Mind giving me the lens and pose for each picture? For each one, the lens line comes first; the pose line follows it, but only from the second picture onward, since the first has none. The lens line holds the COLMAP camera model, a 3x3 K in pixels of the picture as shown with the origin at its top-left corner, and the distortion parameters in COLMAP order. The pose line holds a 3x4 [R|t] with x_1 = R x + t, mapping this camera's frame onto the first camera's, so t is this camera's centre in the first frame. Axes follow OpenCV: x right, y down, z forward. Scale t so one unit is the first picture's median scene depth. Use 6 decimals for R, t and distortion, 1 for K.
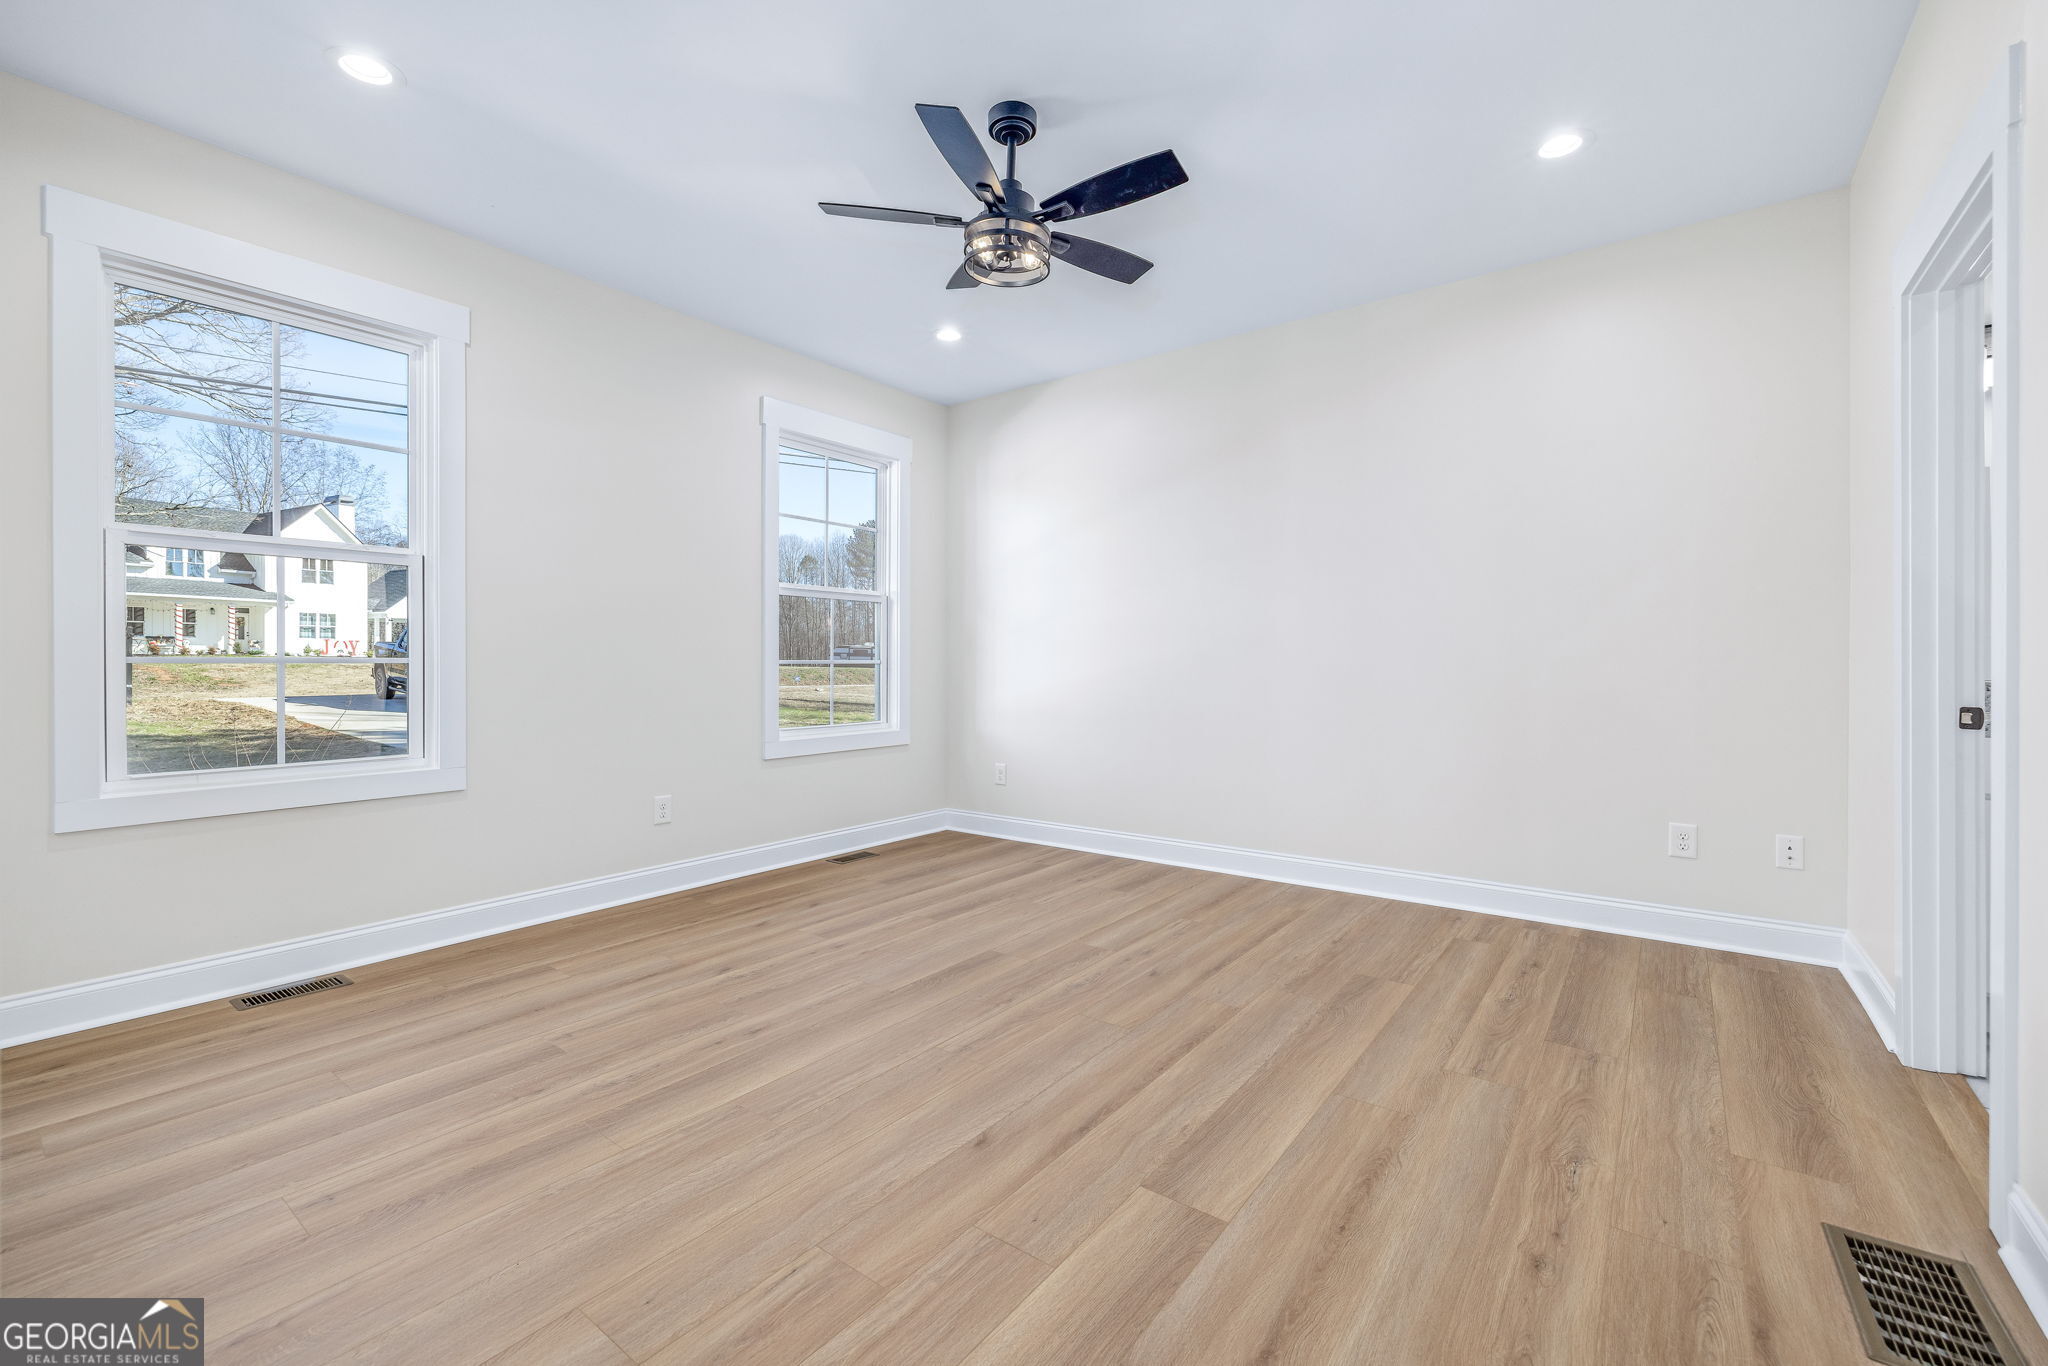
lens RADIAL K [[860.7, 0, 1022.9], [0, 860.7, 661.2], [0, 0, 1]] dist [-0.000668, 0.000214]
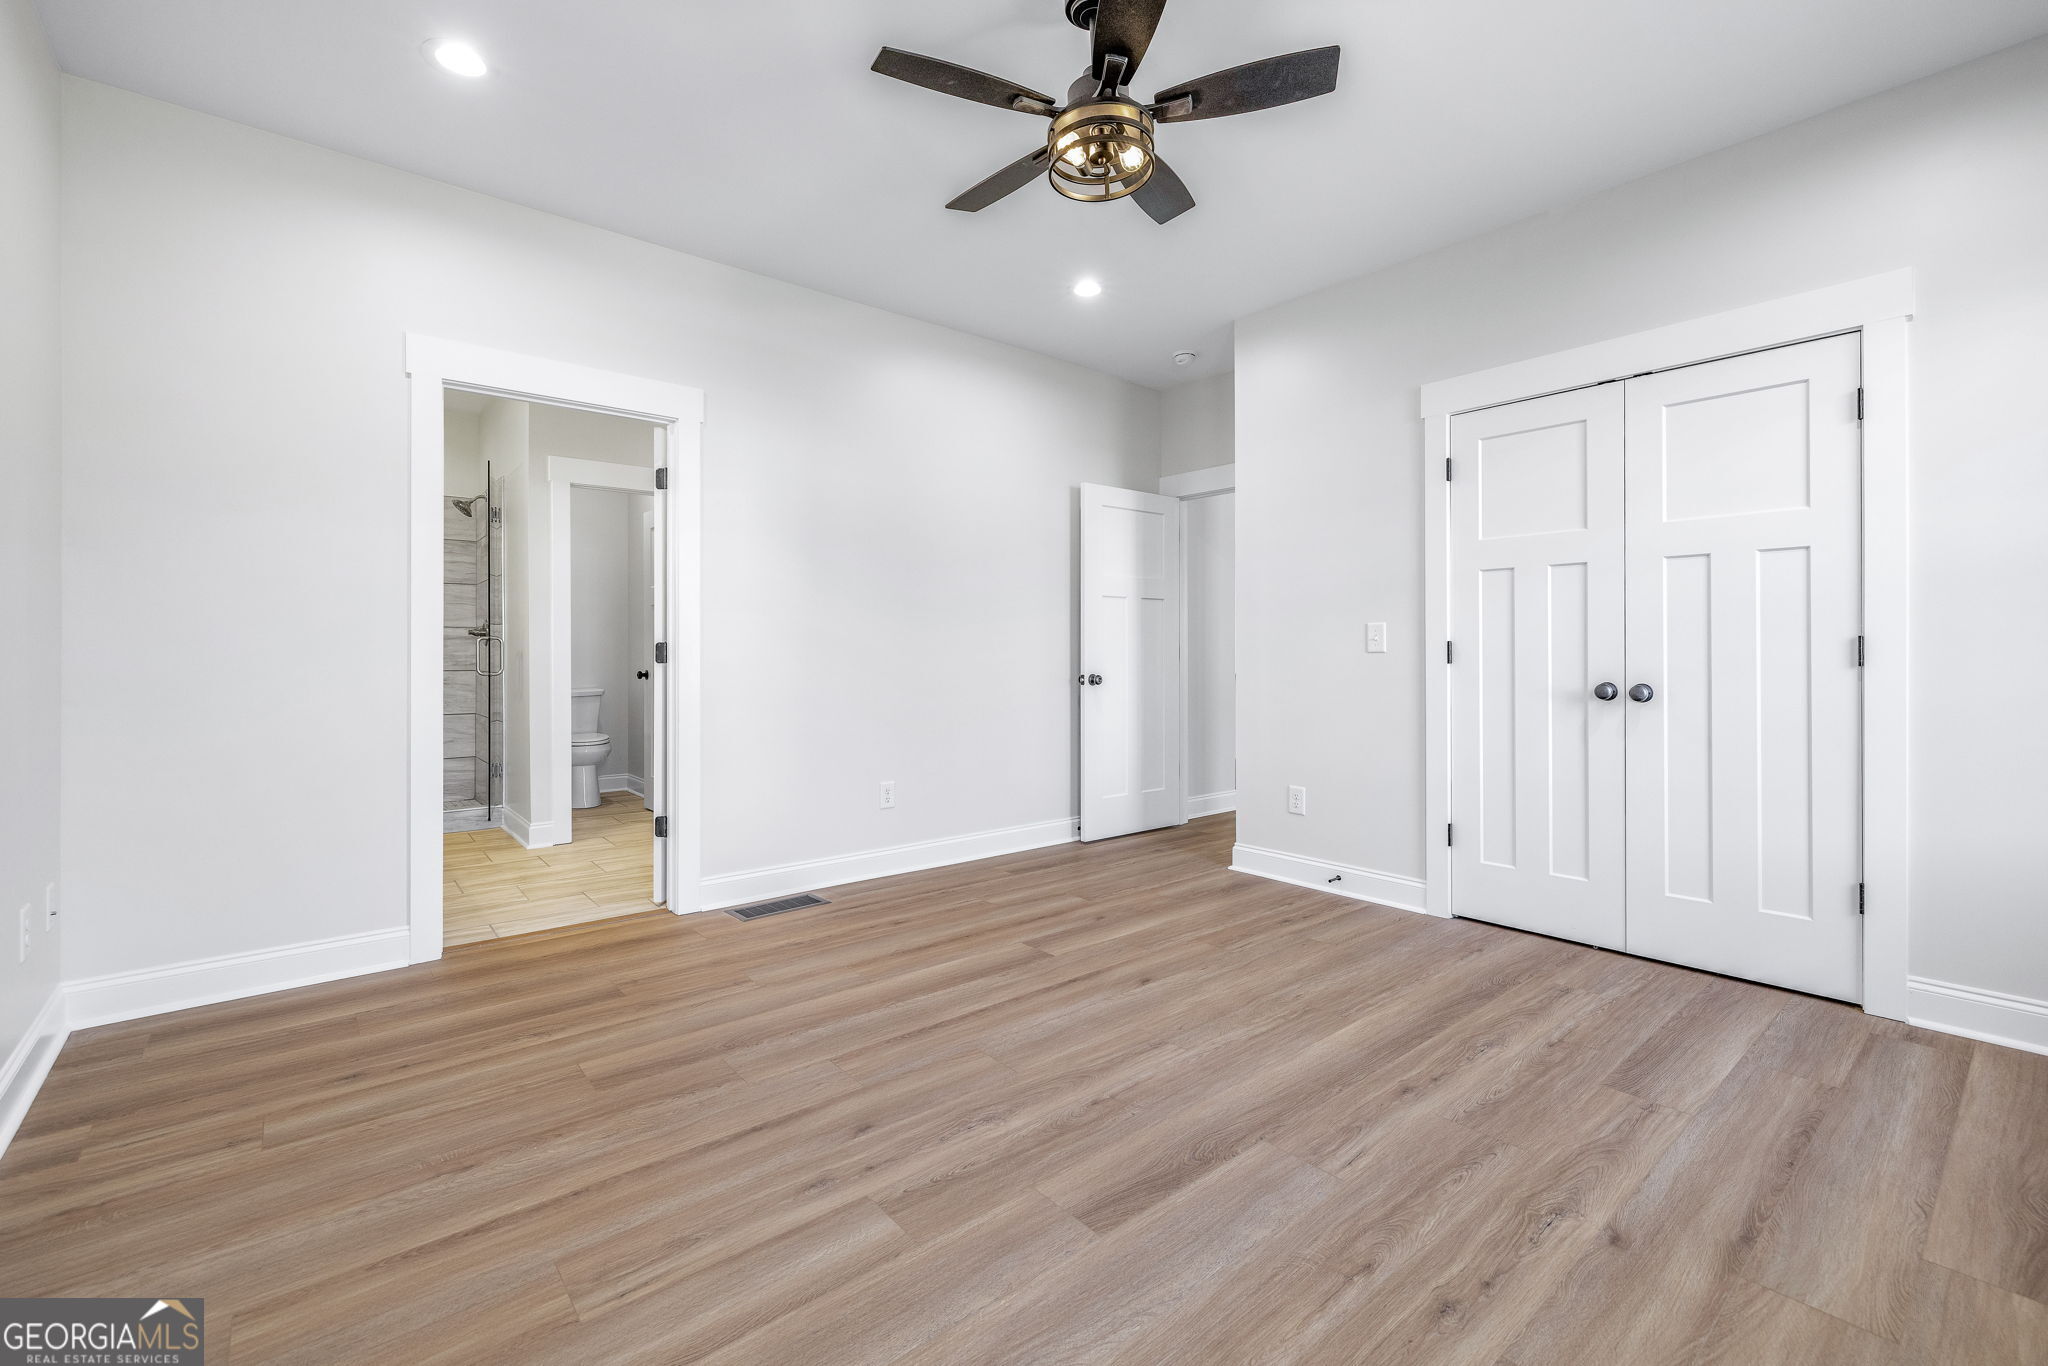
lens RADIAL K [[860.7, 0, 1022.9], [0, 860.7, 661.2], [0, 0, 1]] dist [-0.000668, 0.000214]
pose [[-0.974092, -0.000506, 0.226151, -0.140804], [0.001035, 0.999977, 0.006698, 0.004386], [-0.226149, 0.006759, -0.974069, 1.982770]]
